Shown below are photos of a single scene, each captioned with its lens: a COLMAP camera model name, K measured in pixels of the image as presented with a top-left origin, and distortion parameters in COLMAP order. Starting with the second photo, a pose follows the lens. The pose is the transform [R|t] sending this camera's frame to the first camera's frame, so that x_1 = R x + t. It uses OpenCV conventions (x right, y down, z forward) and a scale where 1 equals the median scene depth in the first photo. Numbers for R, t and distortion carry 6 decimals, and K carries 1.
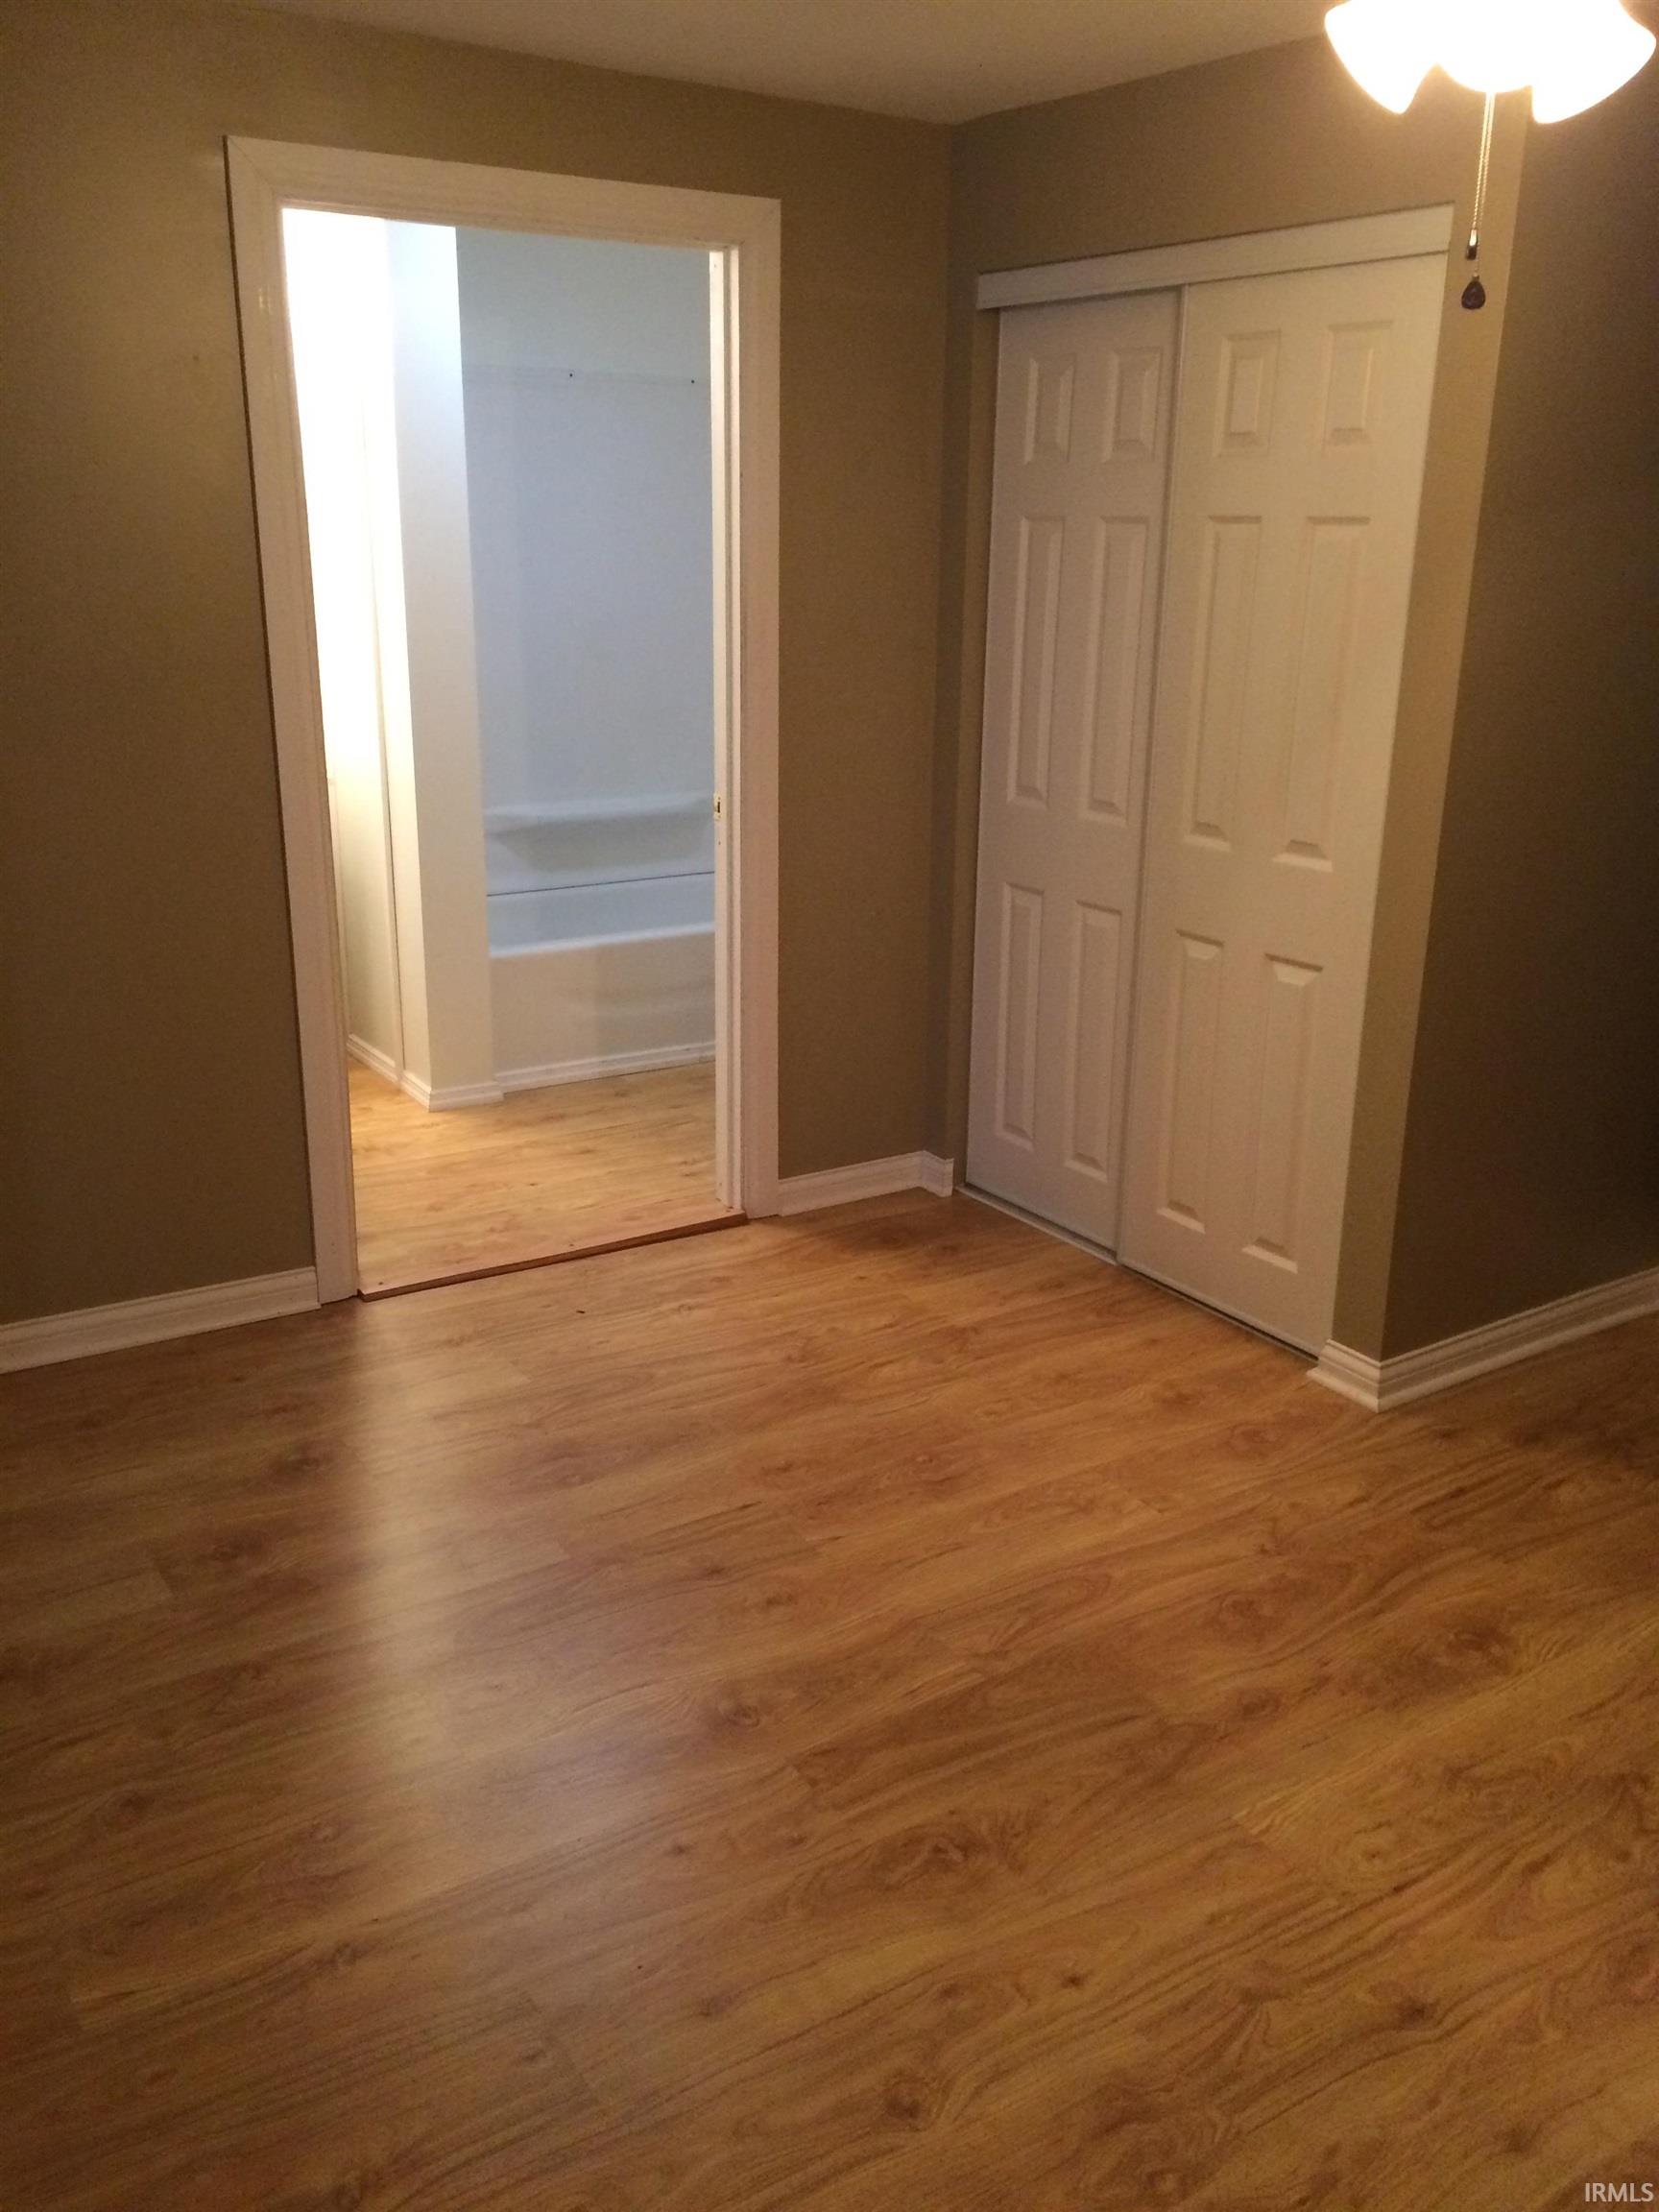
lens RADIAL K [[1876.5, 0, 837.0], [0, 1876.5, 1100.1], [0, 0, 1]] dist [0.088945, -0.103435]
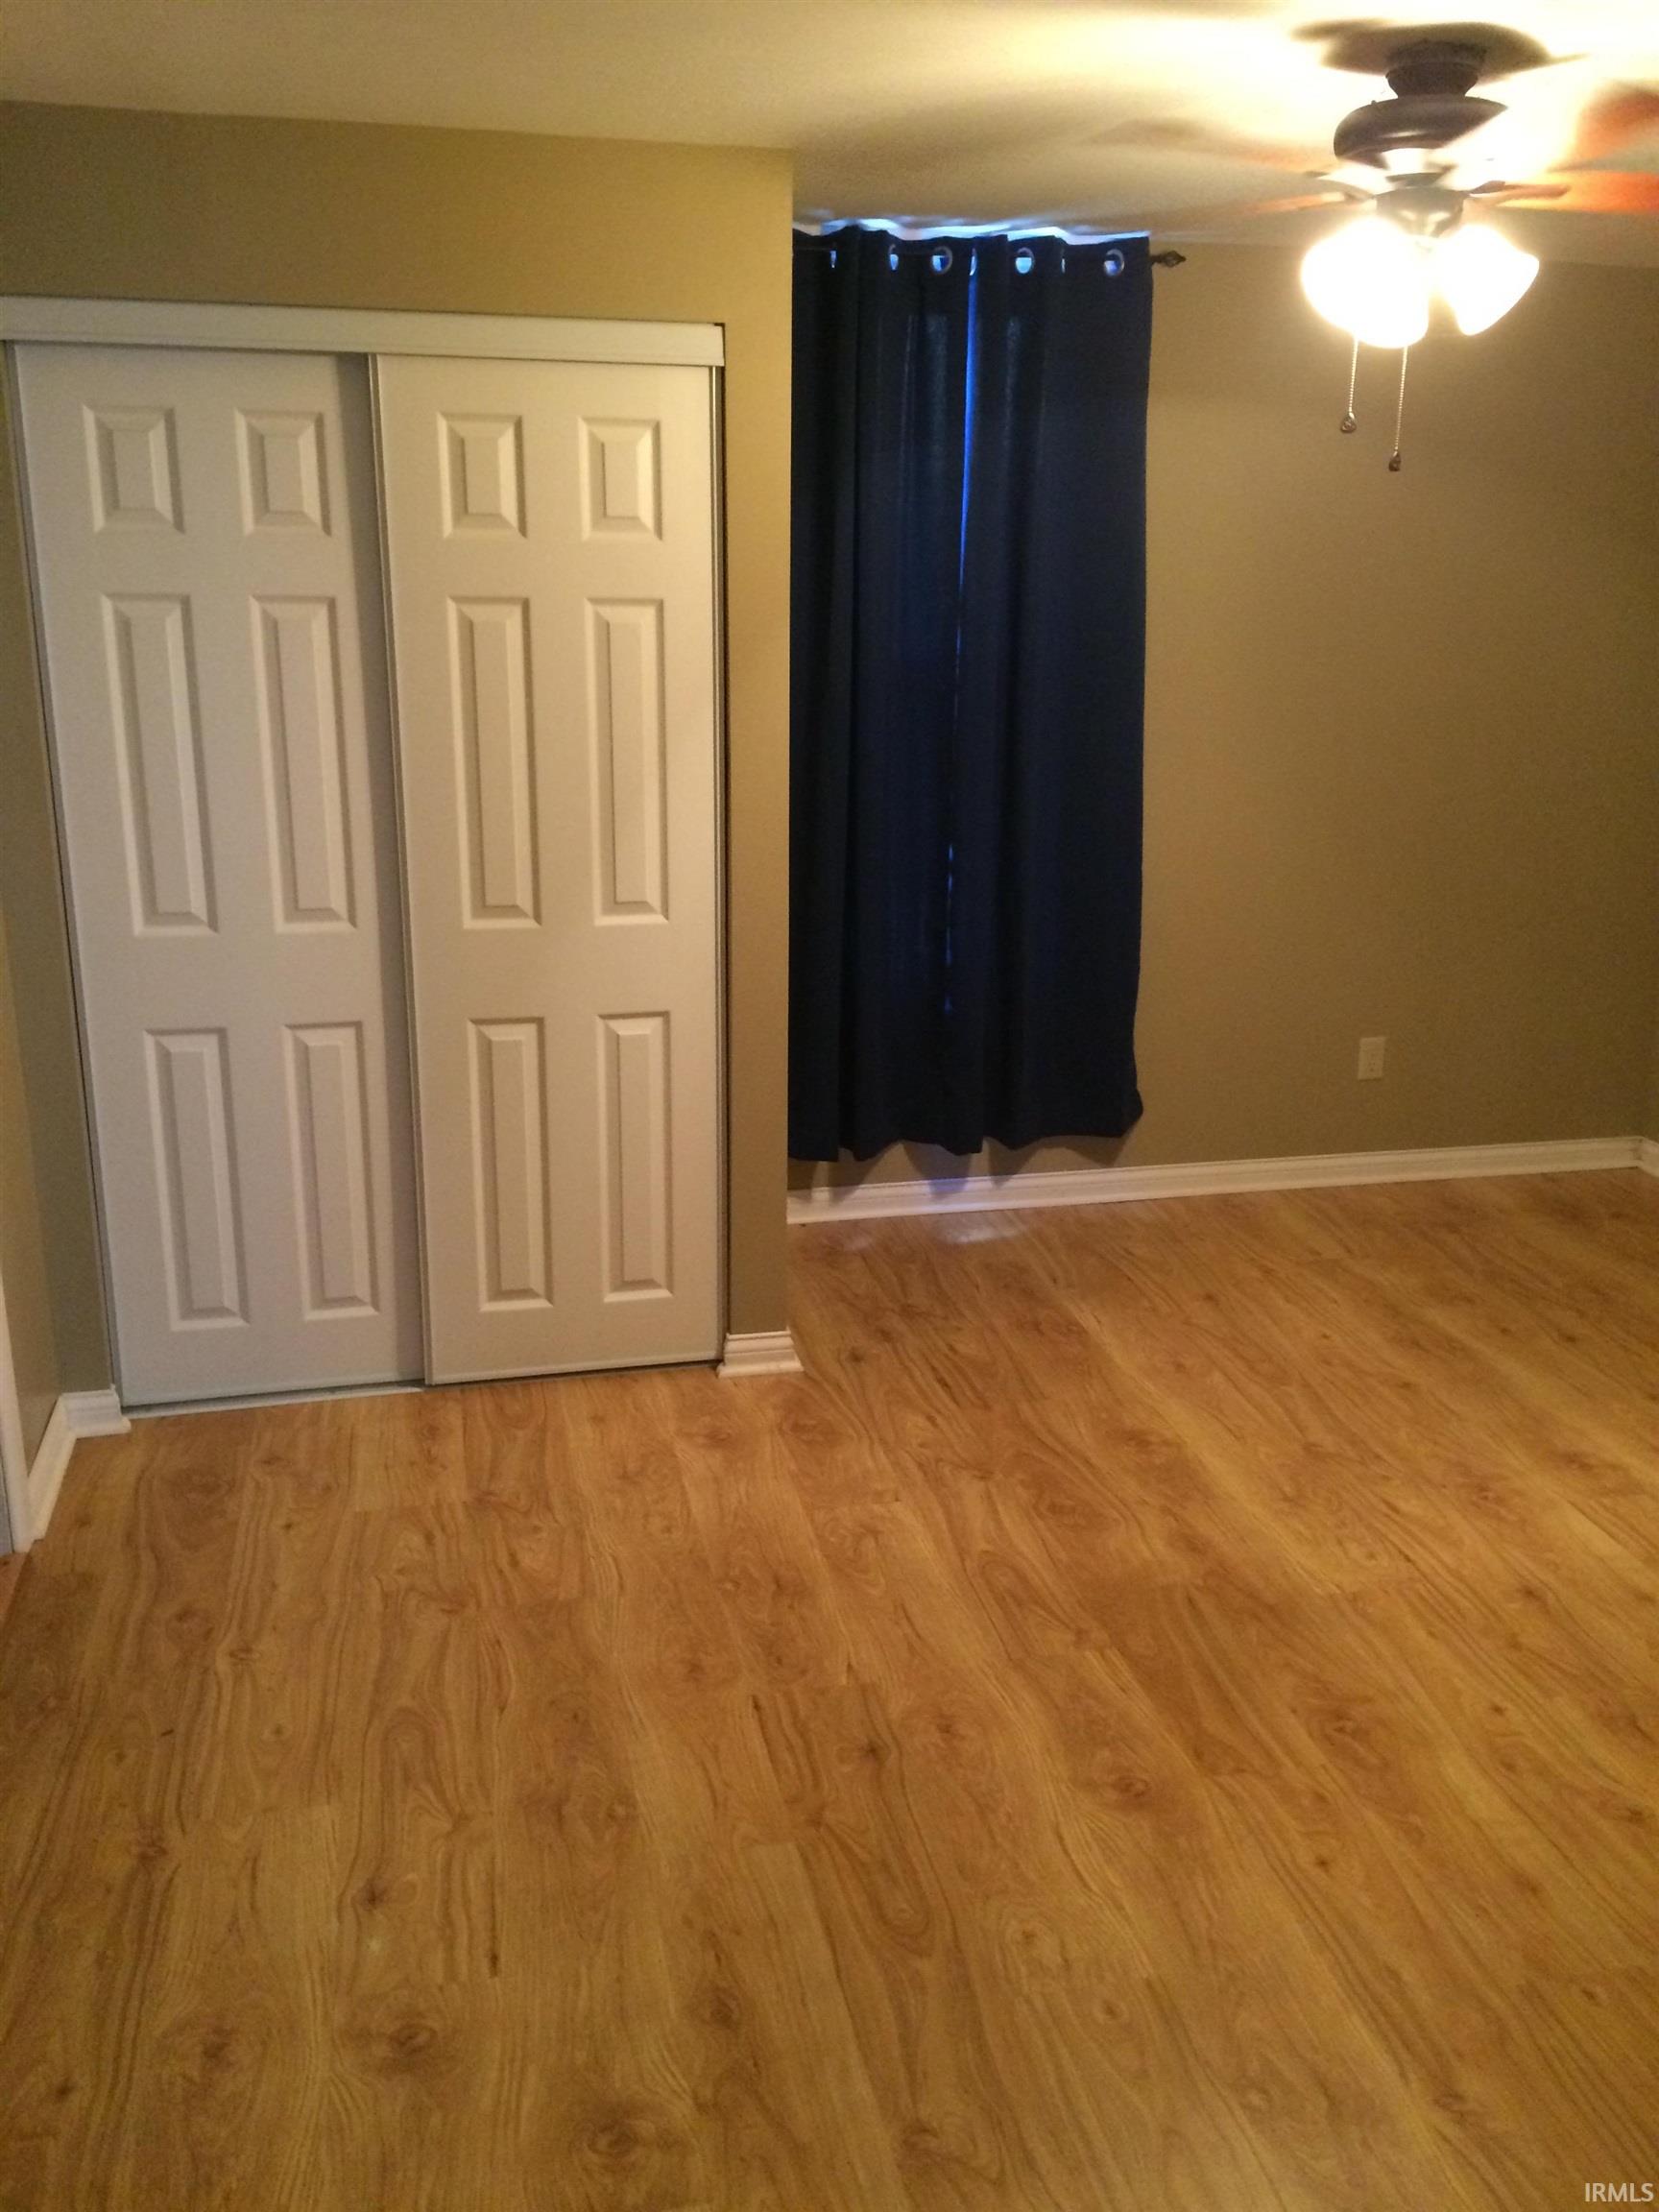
lens RADIAL K [[1876.5, 0, 837.0], [0, 1876.5, 1100.1], [0, 0, 1]] dist [0.088945, -0.103435]
pose [[0.354432, -0.267537, 0.895992, -0.742217], [0.274868, 0.945673, 0.173641, -0.197954], [-0.893770, 0.184736, 0.408714, 0.525642]]
